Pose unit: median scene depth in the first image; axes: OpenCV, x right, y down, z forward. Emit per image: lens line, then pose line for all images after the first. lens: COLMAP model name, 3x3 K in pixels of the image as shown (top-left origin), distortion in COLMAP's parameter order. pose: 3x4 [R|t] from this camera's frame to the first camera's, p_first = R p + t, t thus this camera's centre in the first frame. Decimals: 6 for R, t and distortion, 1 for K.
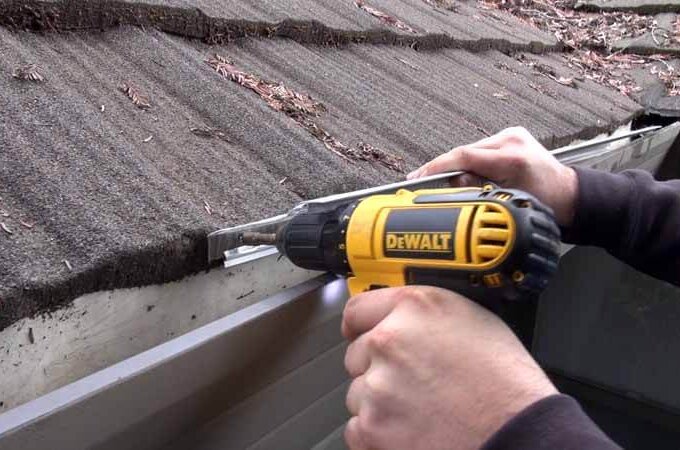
lens RADIAL K [[610.3, 0, 340.0], [0, 610.3, 225.0], [0, 0, 1]] dist [0.011199, -0.024737]
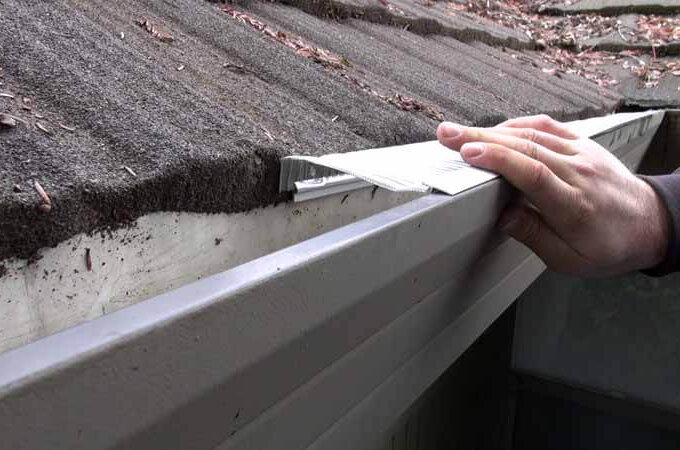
lens RADIAL K [[610.3, 0, 340.0], [0, 610.3, 225.0], [0, 0, 1]] dist [0.011199, -0.024737]
pose [[0.996053, -0.036251, 0.081023, -0.083811], [0.039798, 0.998299, -0.042596, 0.059730], [-0.079341, 0.045653, 0.995802, 0.073964]]
